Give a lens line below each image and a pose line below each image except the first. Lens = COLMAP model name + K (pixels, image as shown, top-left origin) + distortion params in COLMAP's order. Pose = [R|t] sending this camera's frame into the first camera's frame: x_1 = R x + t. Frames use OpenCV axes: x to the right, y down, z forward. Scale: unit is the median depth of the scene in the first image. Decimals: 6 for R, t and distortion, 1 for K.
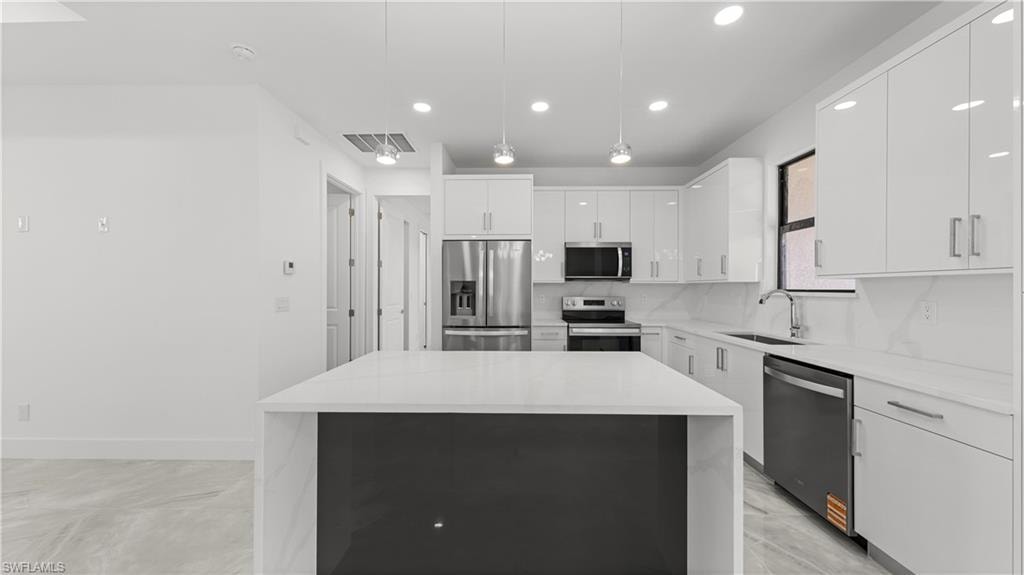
lens RADIAL K [[356.5, 0, 512.0], [0, 356.5, 287.5], [0, 0, 1]] dist [0.003627, -0.000291]
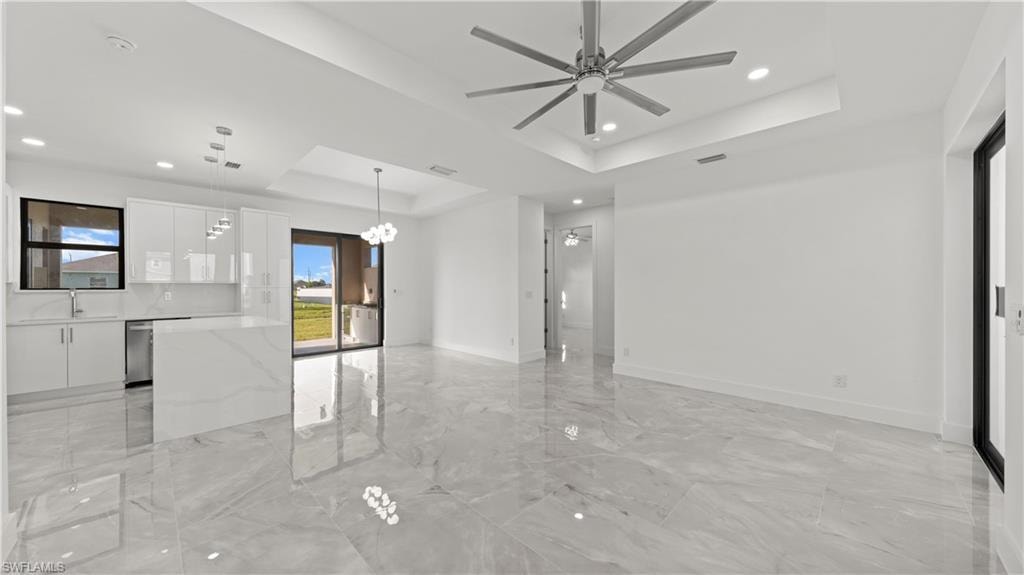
lens RADIAL K [[356.5, 0, 512.0], [0, 356.5, 287.5], [0, 0, 1]] dist [0.003627, -0.000291]
pose [[-0.721596, -0.003729, 0.692304, -1.335629], [-0.001542, 0.999992, 0.003780, -0.005200], [-0.692313, 0.001660, -0.721596, 0.595869]]
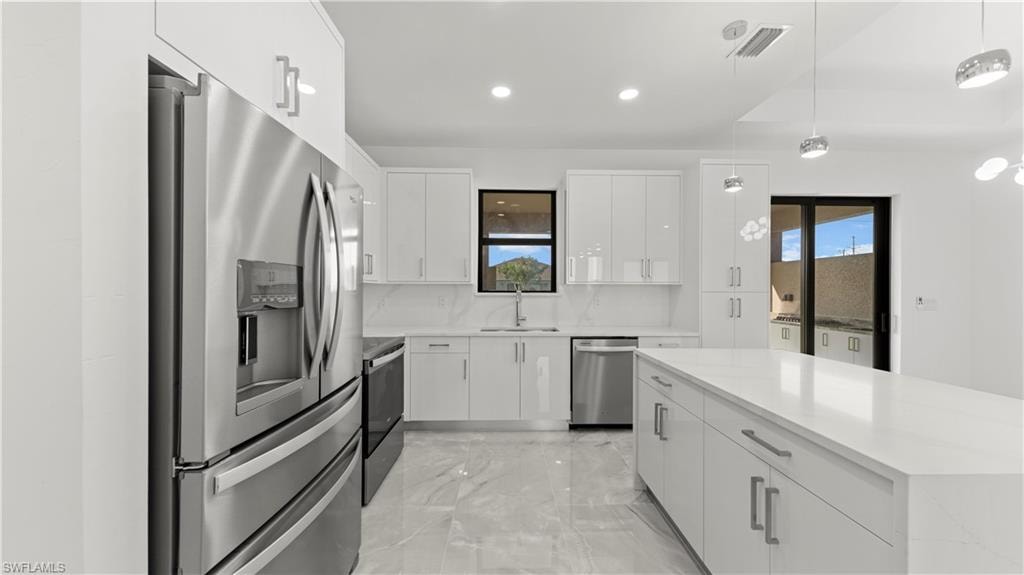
lens RADIAL K [[357.4, 0, 512.3], [0, 357.4, 292.0], [0, 0, 1]] dist [0.001262, -0.000073]
pose [[-0.037036, -0.007332, 0.999287, -0.411127], [-0.005659, 0.999959, 0.007128, 0.000020], [-0.999298, -0.005391, -0.037076, 0.802614]]
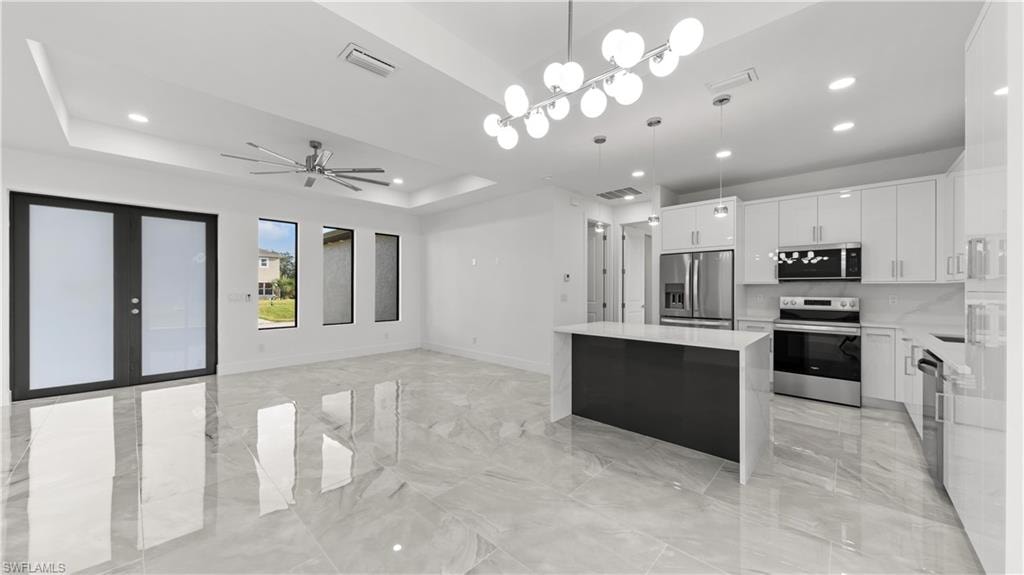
lens RADIAL K [[355.7, 0, 508.6], [0, 355.7, 289.4], [0, 0, 1]] dist [0.002317, 0.000110]
pose [[0.733611, 0.001126, -0.679569, 0.316842], [0.001393, 0.999994, 0.003161, -0.000702], [0.679568, -0.003266, 0.733605, -0.432317]]
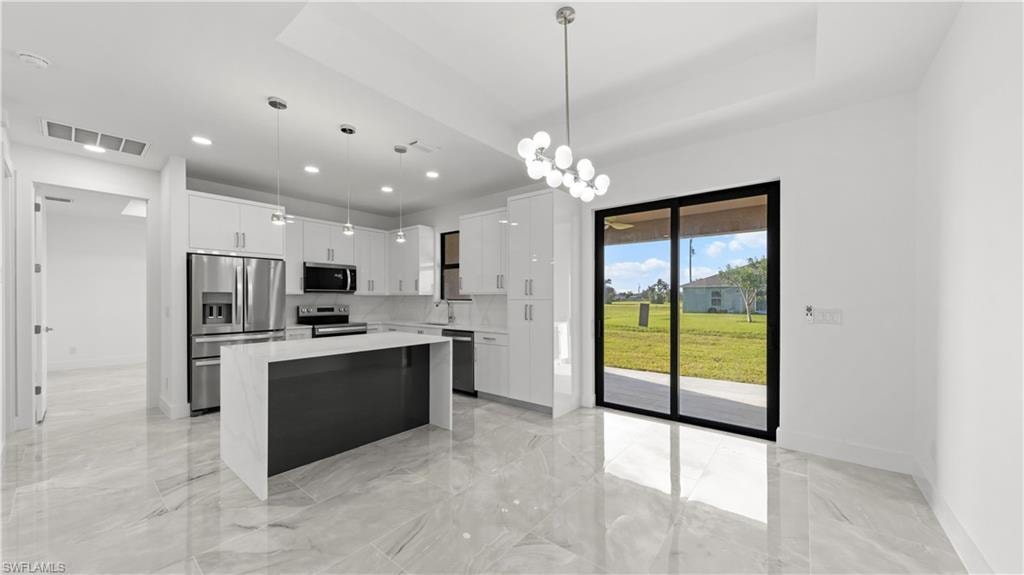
lens RADIAL K [[361.5, 0, 515.5], [0, 361.5, 299.3], [0, 0, 1]] dist [0.013657, 0.000041]
pose [[0.609831, -0.003993, 0.792521, -0.453830], [-0.000622, 0.999985, 0.005516, -0.003810], [-0.792531, -0.003857, 0.609820, -0.406680]]
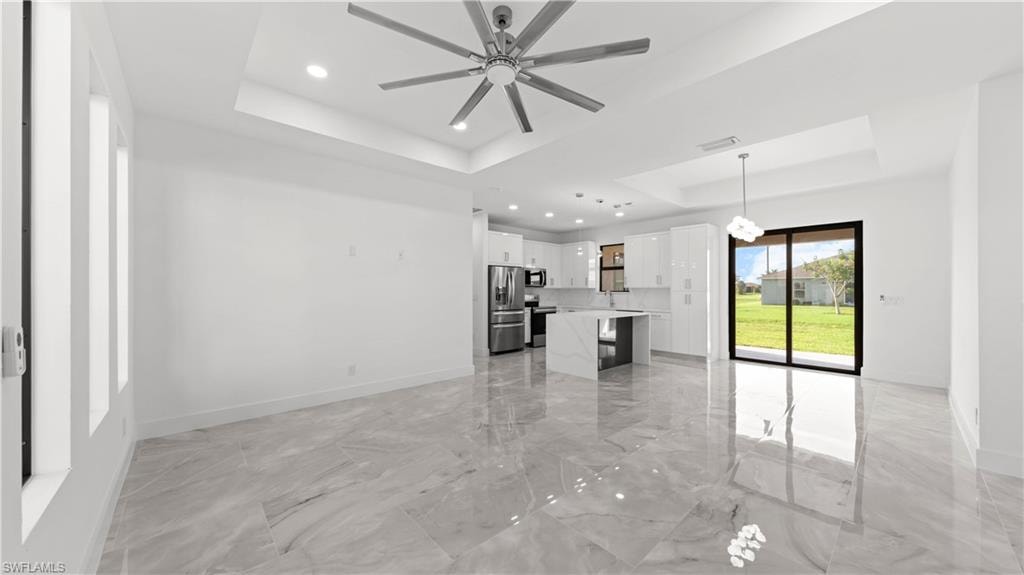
lens RADIAL K [[357.4, 0, 512.3], [0, 357.4, 292.0], [0, 0, 1]] dist [0.001262, -0.000073]
pose [[0.731305, -0.005258, 0.682031, -1.389244], [0.000021, 0.999970, 0.007687, -0.006538], [-0.682051, -0.005607, 0.731283, -0.466889]]
